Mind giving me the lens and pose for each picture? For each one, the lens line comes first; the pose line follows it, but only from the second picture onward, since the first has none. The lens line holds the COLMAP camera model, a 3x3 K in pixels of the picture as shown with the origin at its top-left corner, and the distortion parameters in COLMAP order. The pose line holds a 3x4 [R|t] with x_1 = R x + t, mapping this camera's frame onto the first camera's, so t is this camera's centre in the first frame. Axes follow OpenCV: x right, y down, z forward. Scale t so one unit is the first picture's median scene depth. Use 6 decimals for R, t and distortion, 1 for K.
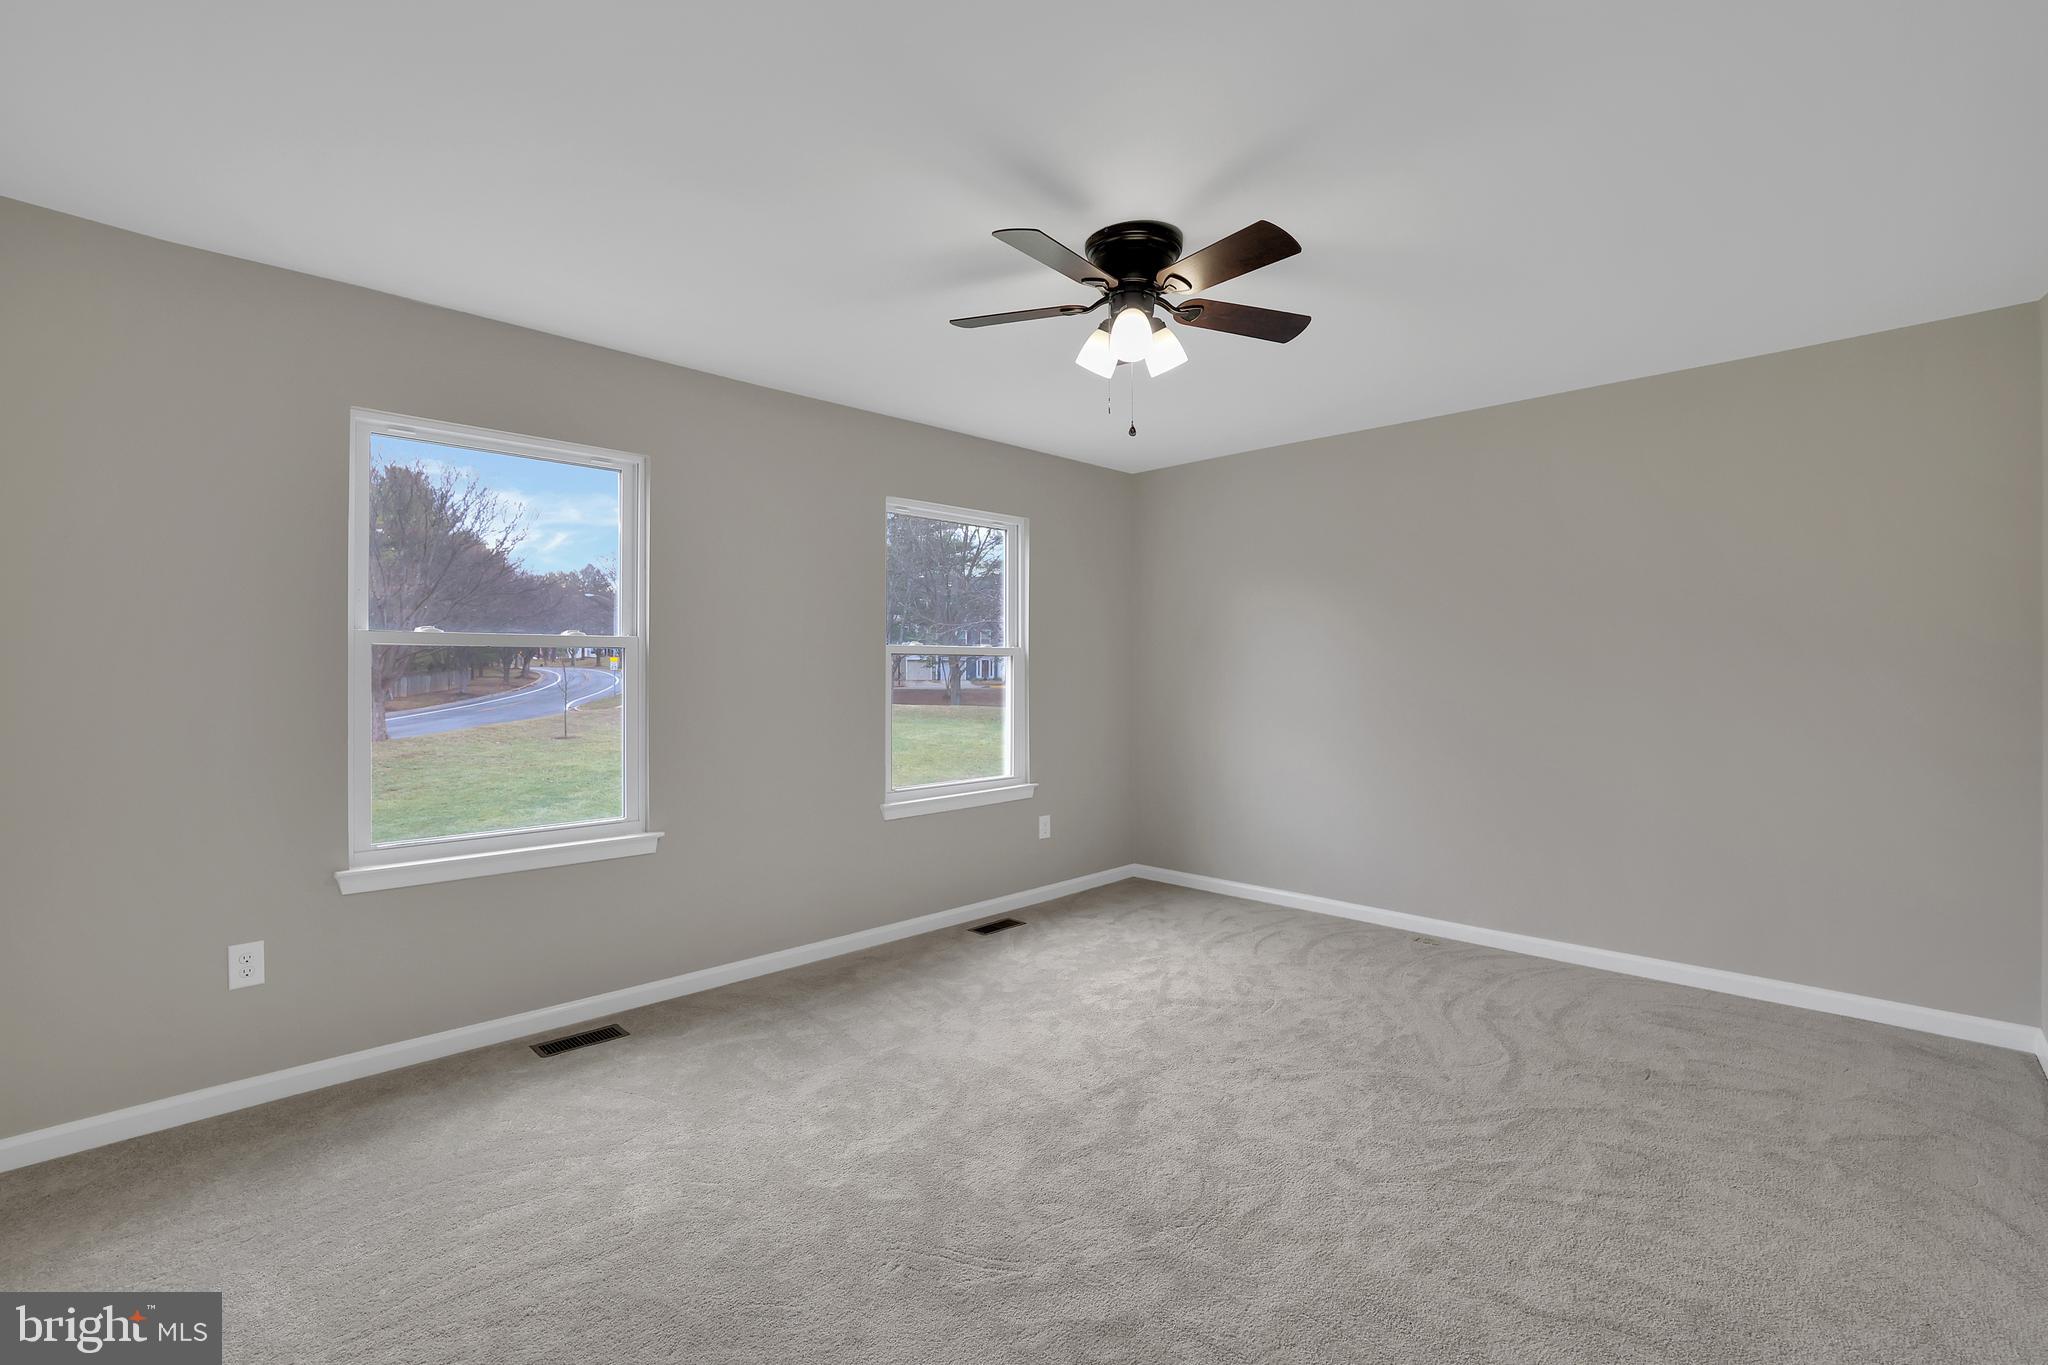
lens RADIAL K [[885.8, 0, 1024.0], [0, 885.8, 682.5], [0, 0, 1]] dist [-0.052179, 0.020285]
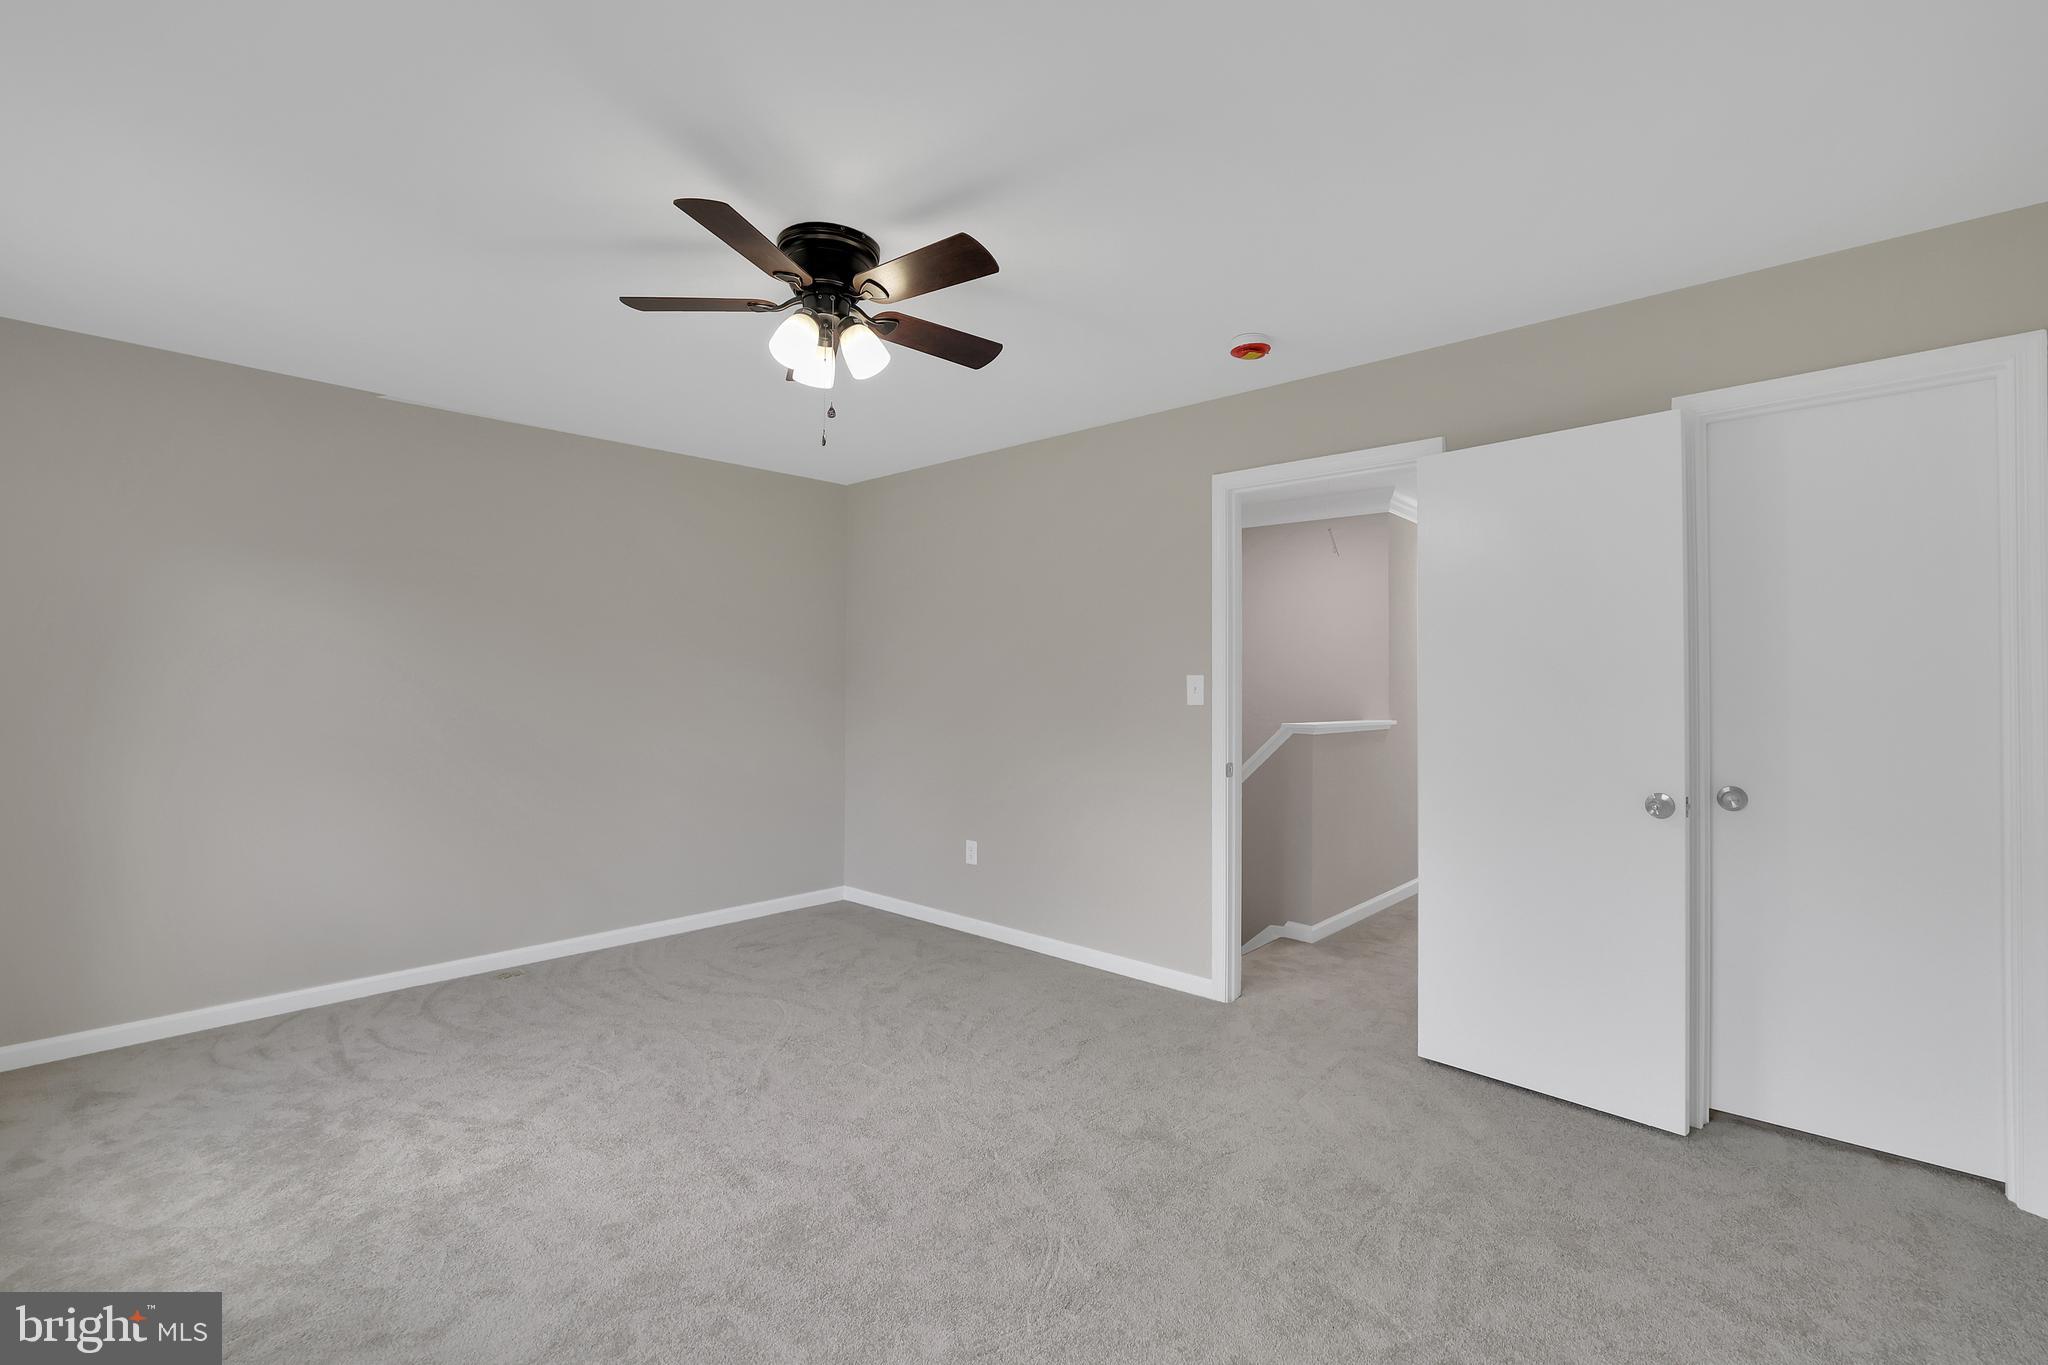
lens RADIAL K [[885.8, 0, 1024.0], [0, 885.8, 682.5], [0, 0, 1]] dist [-0.052179, 0.020285]
pose [[-0.033167, 0.001172, 0.999449, -0.516444], [0.004054, 0.999991, -0.001038, -0.015020], [-0.999442, 0.004018, -0.033171, 0.501842]]
